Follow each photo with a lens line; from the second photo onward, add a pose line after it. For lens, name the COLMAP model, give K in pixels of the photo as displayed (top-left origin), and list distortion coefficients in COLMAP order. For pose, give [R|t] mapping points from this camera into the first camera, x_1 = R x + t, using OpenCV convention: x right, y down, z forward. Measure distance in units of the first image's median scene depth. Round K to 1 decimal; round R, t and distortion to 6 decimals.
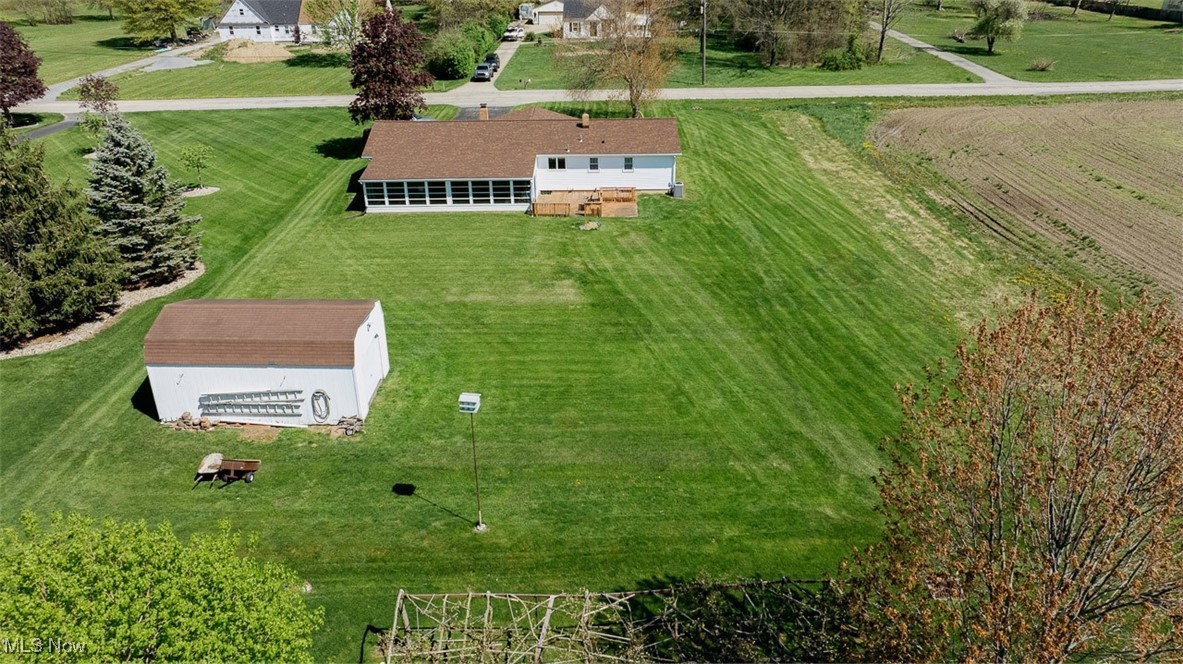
lens RADIAL K [[843.1, 0, 591.5], [0, 843.1, 332.0], [0, 0, 1]] dist [-0.018775, -0.001075]
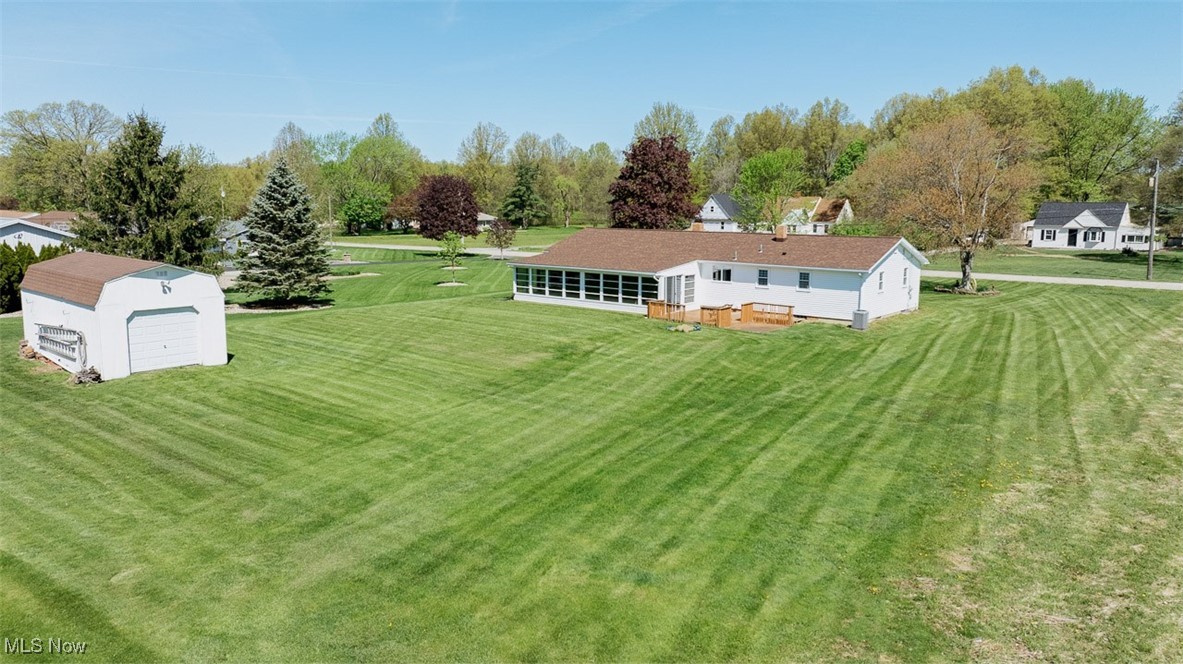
lens RADIAL K [[843.1, 0, 591.5], [0, 843.1, 332.0], [0, 0, 1]] dist [-0.018775, -0.001075]
pose [[0.768414, 0.113239, -0.629854, 0.395439], [-0.293888, 0.936740, -0.190126, 0.045191], [0.568480, 0.331202, 0.753084, 0.351102]]
